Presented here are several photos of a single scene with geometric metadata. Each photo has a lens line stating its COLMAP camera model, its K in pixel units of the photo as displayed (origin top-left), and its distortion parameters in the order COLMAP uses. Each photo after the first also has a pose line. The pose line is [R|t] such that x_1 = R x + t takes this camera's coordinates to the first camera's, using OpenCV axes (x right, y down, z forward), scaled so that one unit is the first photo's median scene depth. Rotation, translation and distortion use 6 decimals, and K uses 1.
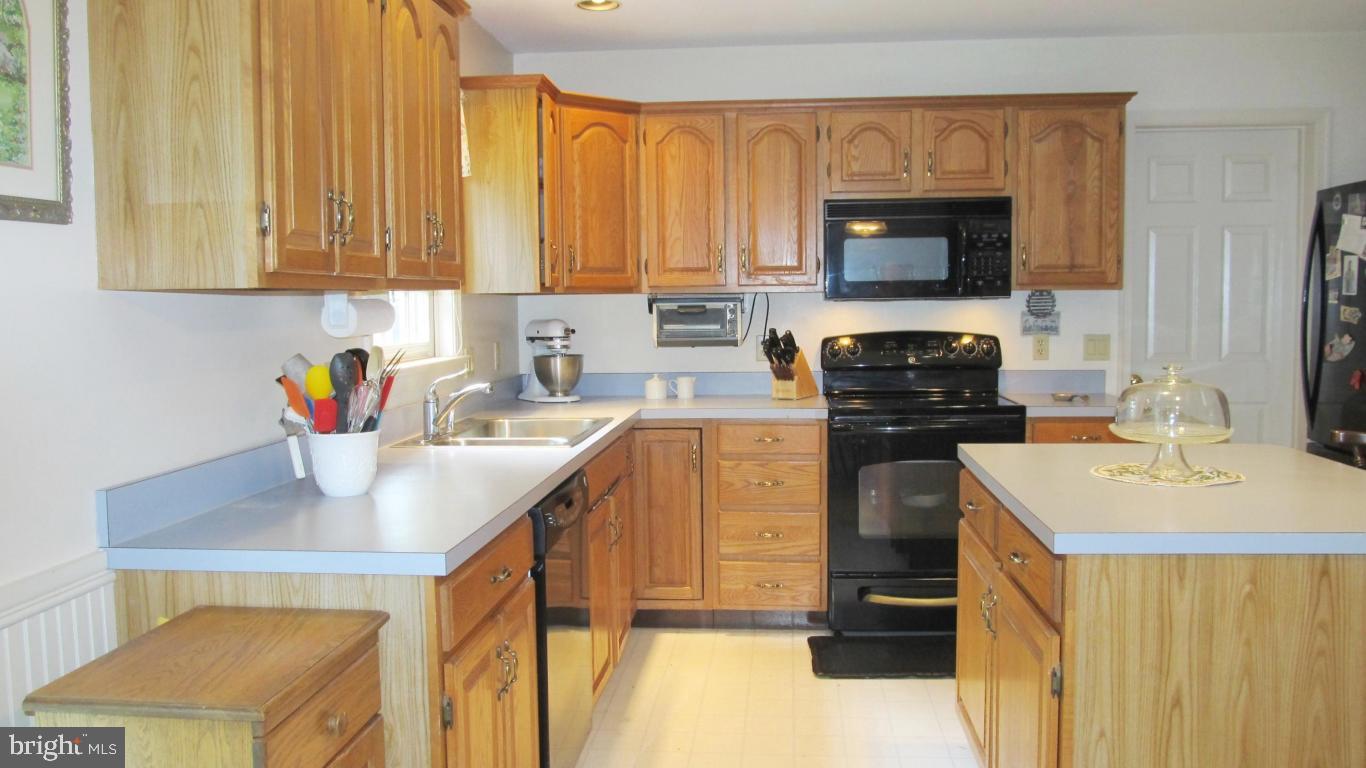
lens RADIAL K [[1127.8, 0, 683.5], [0, 1127.8, 385.5], [0, 0, 1]] dist [-0.074044, 0.028435]
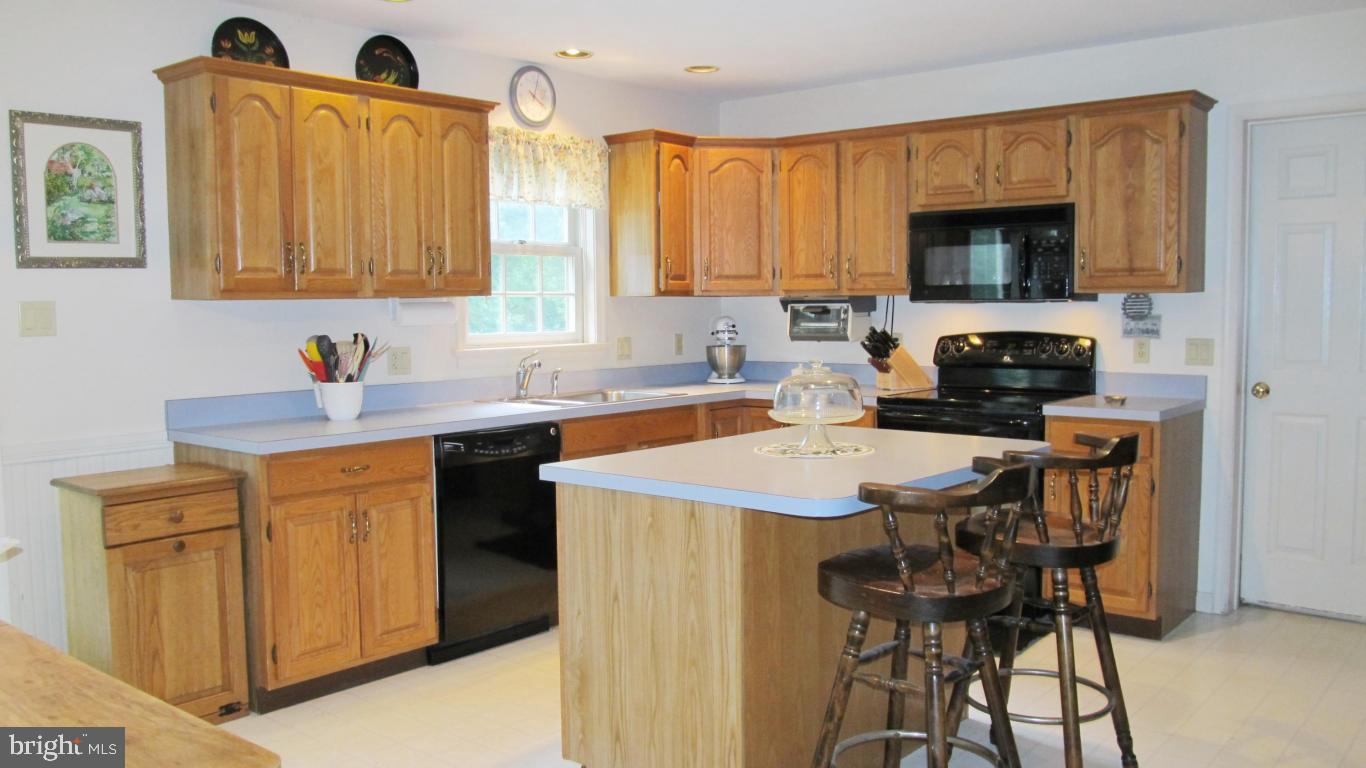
lens RADIAL K [[1127.8, 0, 675.3], [0, 1127.8, 381.5], [0, 0, 1]] dist [-0.074044, 0.028435]
pose [[0.820633, 0.043785, -0.569776, 0.584281], [-0.043082, 0.998963, 0.014717, -0.003342], [0.569830, 0.012470, 0.821668, -0.052797]]
